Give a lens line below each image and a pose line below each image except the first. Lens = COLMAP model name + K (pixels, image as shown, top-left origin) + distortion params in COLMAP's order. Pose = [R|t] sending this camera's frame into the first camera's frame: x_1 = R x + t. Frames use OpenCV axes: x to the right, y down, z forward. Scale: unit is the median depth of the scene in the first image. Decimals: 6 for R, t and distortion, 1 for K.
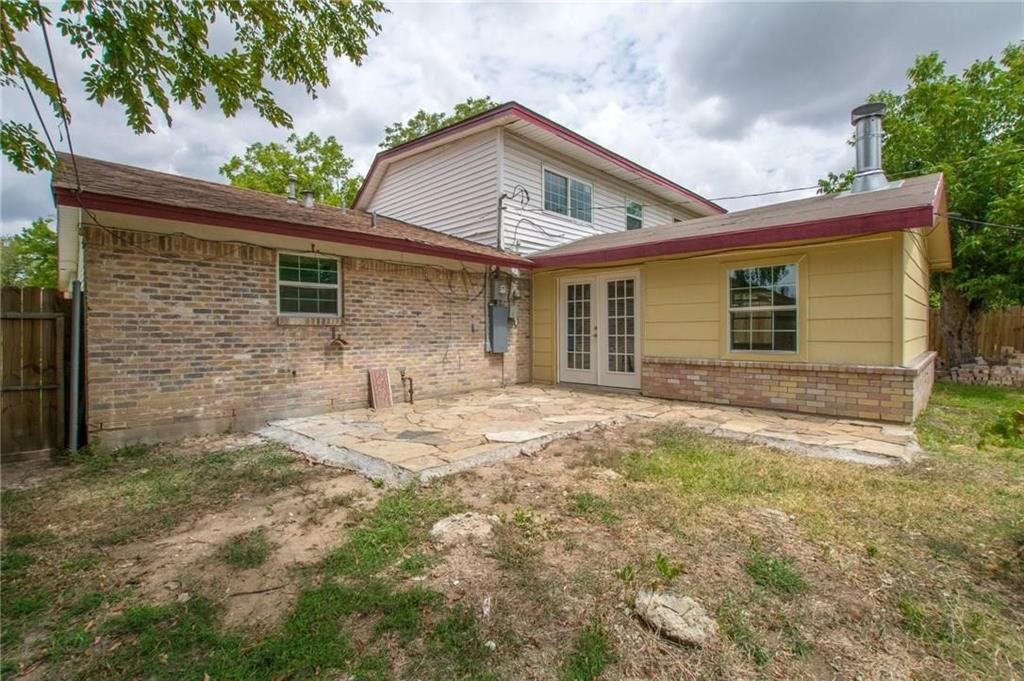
lens RADIAL K [[454.5, 0, 517.6], [0, 454.5, 336.7], [0, 0, 1]] dist [-0.014856, -0.000024]
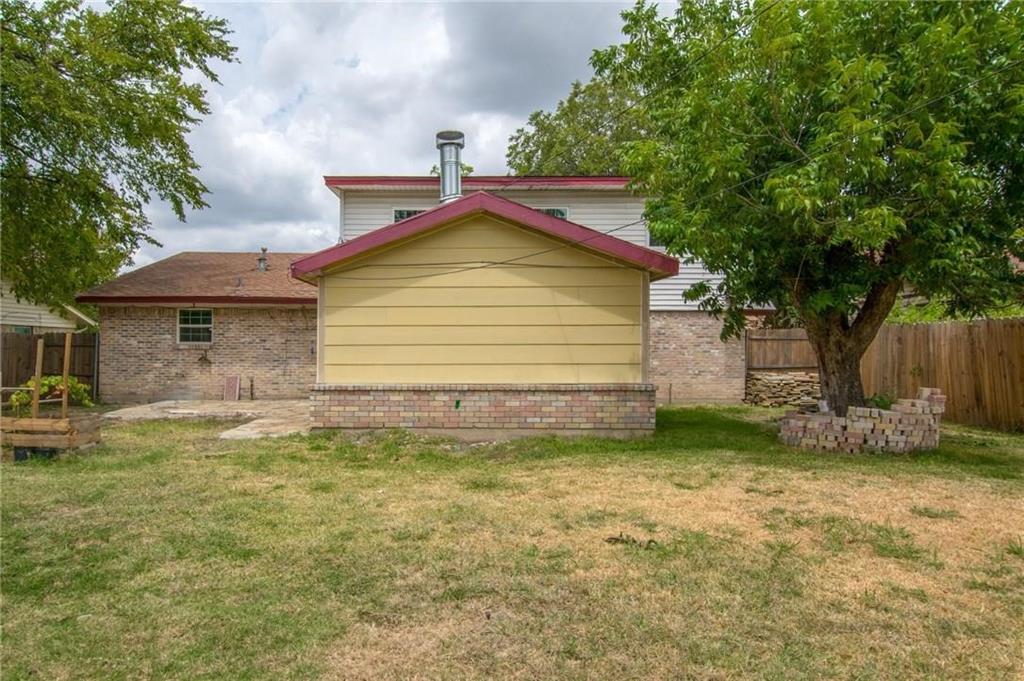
lens RADIAL K [[622.1, 0, 509.6], [0, 622.1, 347.8], [0, 0, 1]] dist [-0.001325, 0.000037]
pose [[0.701690, 0.002957, -0.712476, 1.961691], [-0.015214, 0.999826, -0.010834, -0.020418], [0.712319, 0.018442, 0.701613, 0.165352]]
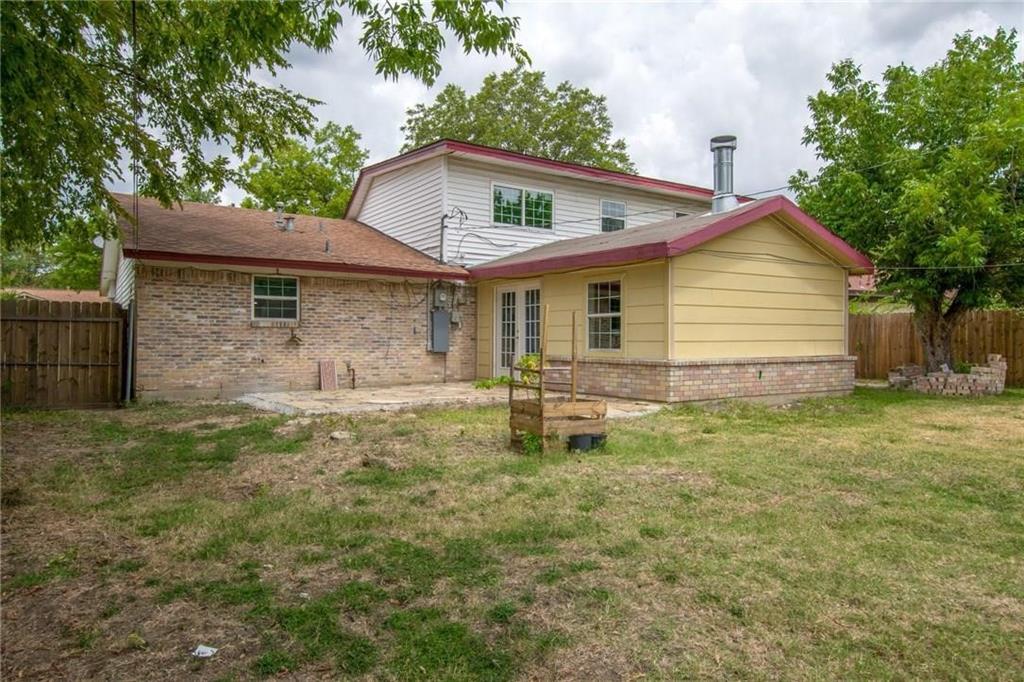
lens RADIAL K [[644.4, 0, 510.3], [0, 644.4, 338.8], [0, 0, 1]] dist [0.003697, 0.036454]
pose [[0.978830, 0.008107, -0.204516, 0.597138], [-0.010588, 0.999883, -0.011037, 0.022884], [0.204402, 0.012969, 0.978801, -0.719504]]
